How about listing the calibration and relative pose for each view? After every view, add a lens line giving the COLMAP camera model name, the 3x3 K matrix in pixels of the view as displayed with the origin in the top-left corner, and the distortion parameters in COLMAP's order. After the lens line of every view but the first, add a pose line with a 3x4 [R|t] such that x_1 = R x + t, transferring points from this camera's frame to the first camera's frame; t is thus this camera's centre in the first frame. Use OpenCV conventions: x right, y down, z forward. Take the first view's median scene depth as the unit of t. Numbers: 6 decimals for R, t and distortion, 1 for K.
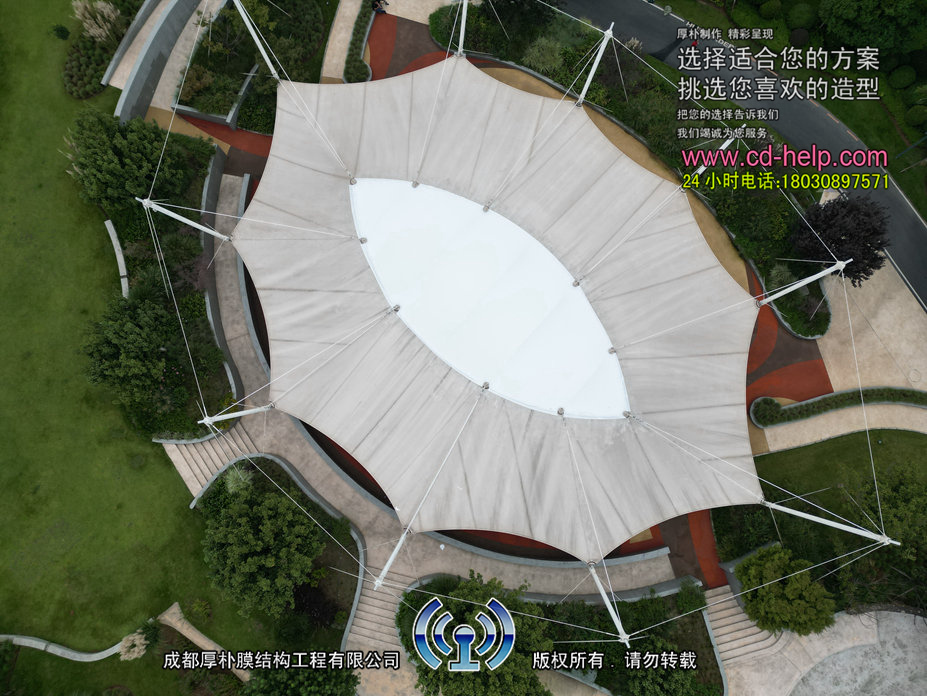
lens RADIAL K [[656.3, 0, 460.5], [0, 656.3, 348.0], [0, 0, 1]] dist [0.004163, -0.007094]
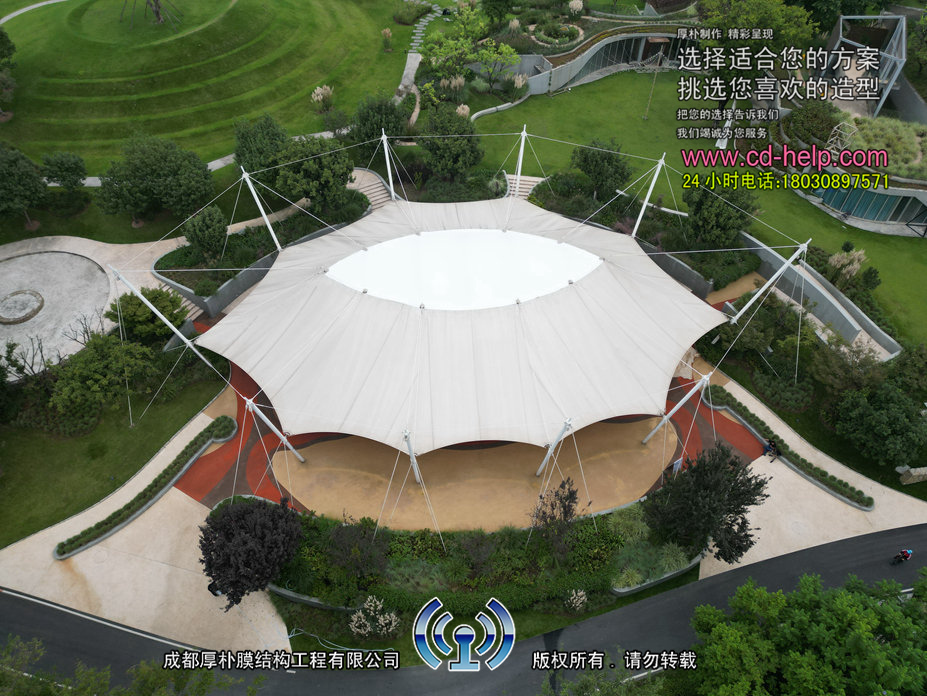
lens RADIAL K [[656.3, 0, 460.5], [0, 656.3, 348.0], [0, 0, 1]] dist [0.004163, -0.007094]
pose [[-0.695556, 0.530805, -0.484198, 0.661935], [-0.712741, -0.424829, 0.558140, -0.752029], [0.090562, 0.733325, 0.673819, 0.207036]]
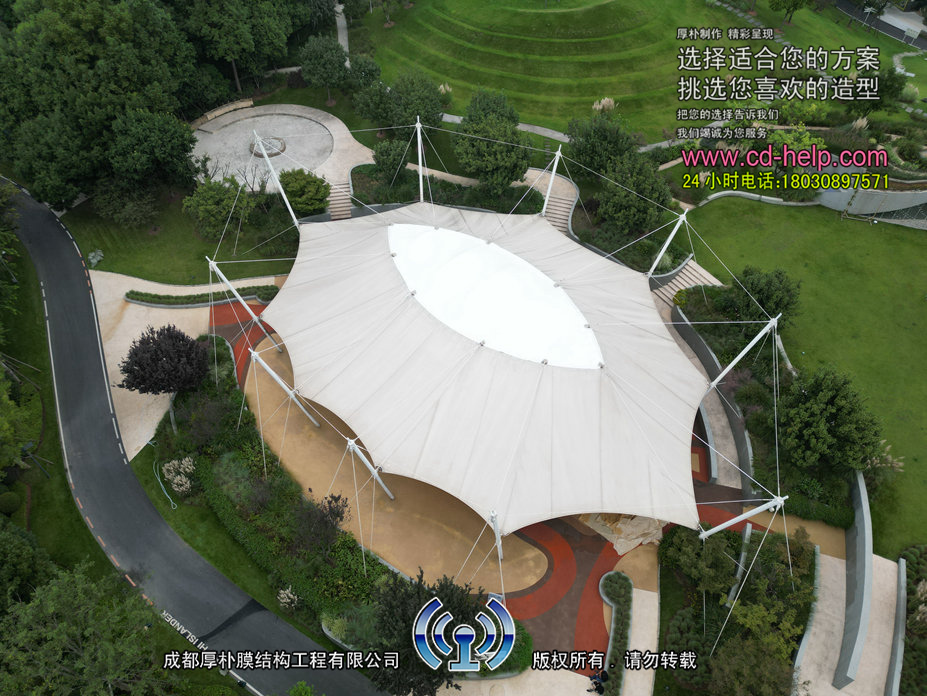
lens RADIAL K [[658.3, 0, 460.1], [0, 658.3, 334.2], [0, 0, 1]] dist [-0.000187, -0.004123]
pose [[-0.998172, -0.048059, 0.036641, 0.032729], [0.058769, -0.630633, 0.773853, -0.971400], [-0.014084, 0.774592, 0.632305, 0.227180]]
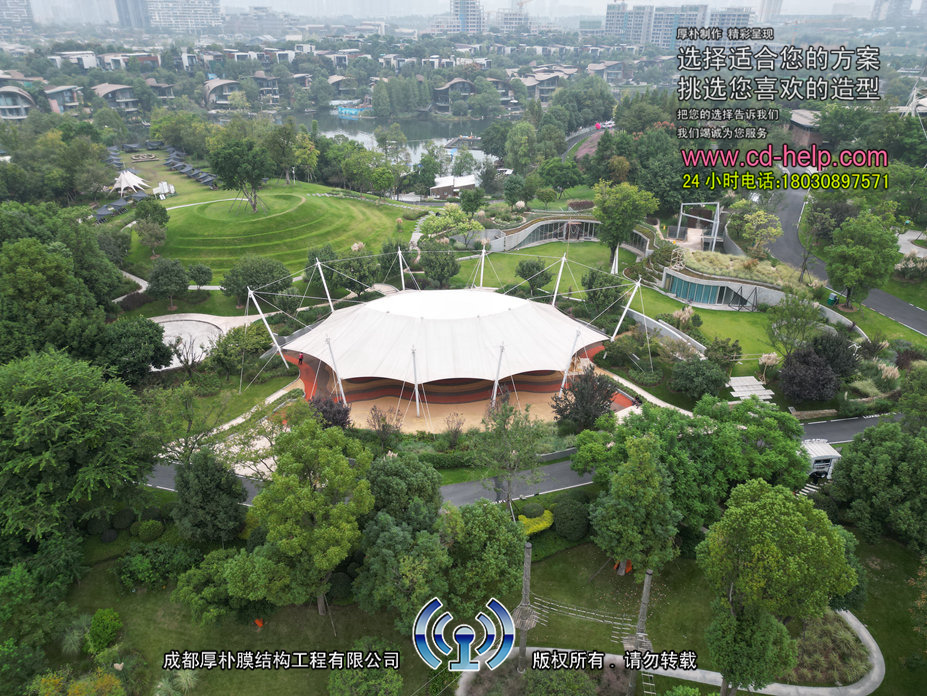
lens RADIAL K [[656.3, 0, 460.5], [0, 656.3, 348.0], [0, 0, 1]] dist [0.004163, -0.007094]
pose [[-0.686565, 0.316609, -0.654513, 1.296419], [-0.721371, -0.184151, 0.667617, -1.390354], [0.090845, 0.930509, 0.354824, 0.310196]]
